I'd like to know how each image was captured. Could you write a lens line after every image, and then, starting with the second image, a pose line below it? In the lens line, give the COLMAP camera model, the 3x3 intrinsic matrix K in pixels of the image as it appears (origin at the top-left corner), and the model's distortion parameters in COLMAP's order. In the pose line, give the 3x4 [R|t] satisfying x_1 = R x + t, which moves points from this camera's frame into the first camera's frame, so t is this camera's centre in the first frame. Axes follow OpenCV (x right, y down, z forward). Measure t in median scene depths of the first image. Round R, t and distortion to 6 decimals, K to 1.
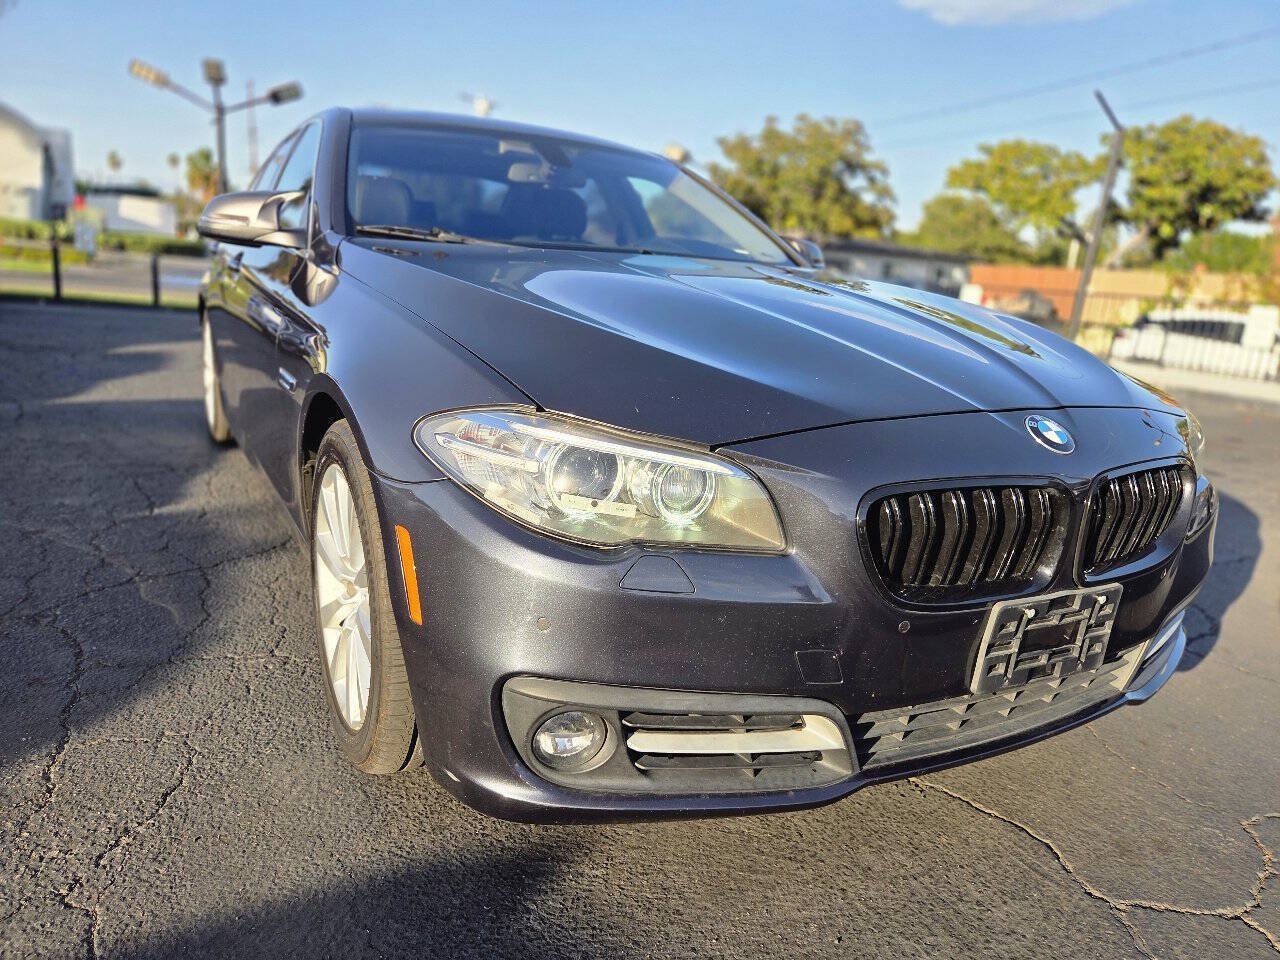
lens RADIAL K [[877.2, 0, 642.6], [0, 877.2, 479.9], [0, 0, 1]] dist [0.070151, -0.057037]
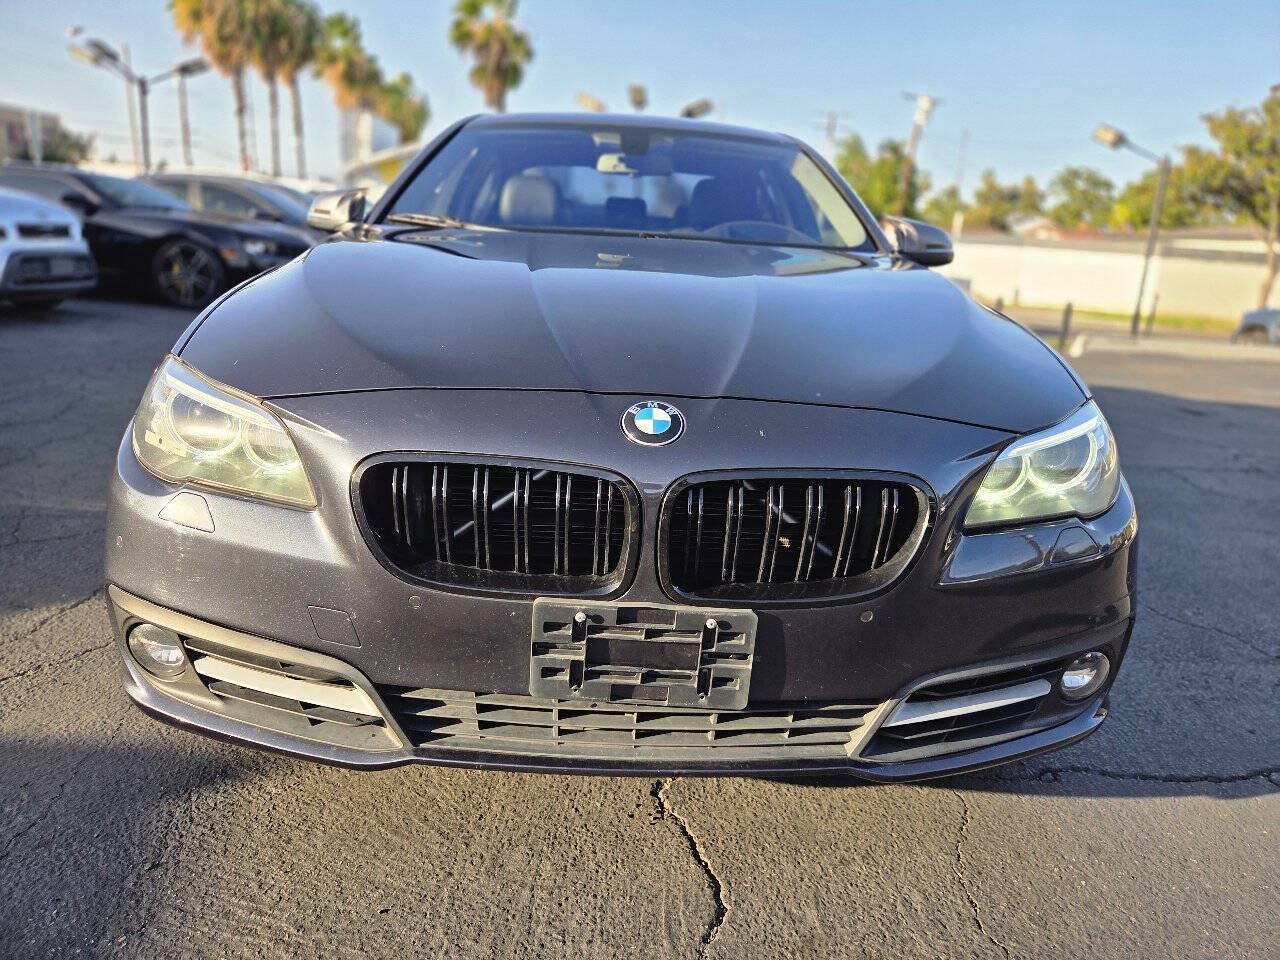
lens RADIAL K [[877.2, 0, 648.1], [0, 877.2, 480.9], [0, 0, 1]] dist [0.070151, -0.057037]
pose [[0.885907, 0.107777, -0.451167, 0.714486], [-0.109397, 0.993742, 0.022578, -0.011630], [0.450777, 0.029354, 0.892154, 0.189762]]
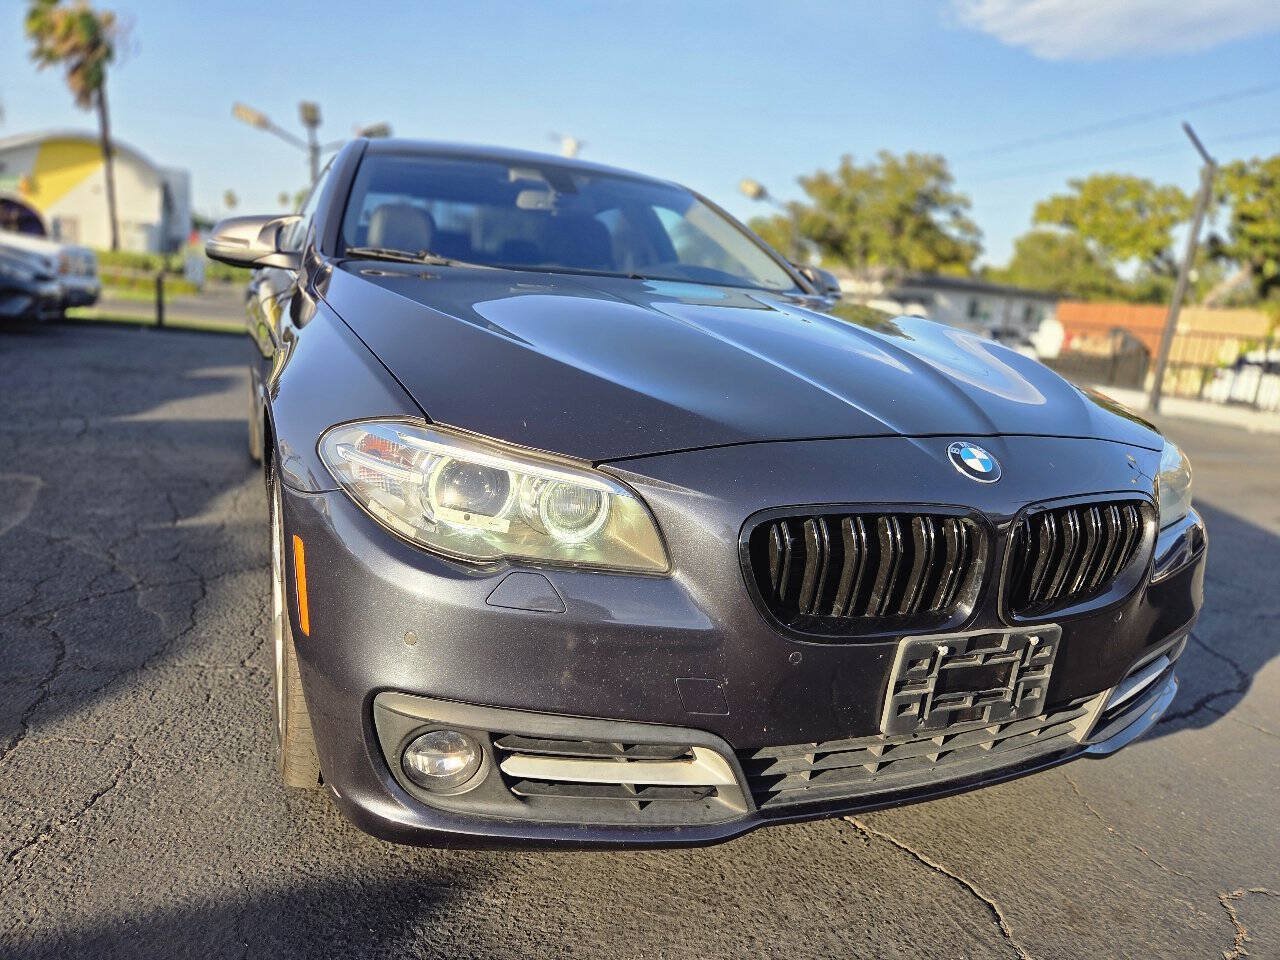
lens RADIAL K [[877.2, 0, 645.5], [0, 877.2, 482.3], [0, 0, 1]] dist [0.070151, -0.057037]
pose [[0.995748, 0.027385, -0.087957, 0.161580], [-0.030464, 0.998962, -0.033859, 0.010635], [0.086939, 0.036395, 0.995549, 0.026015]]
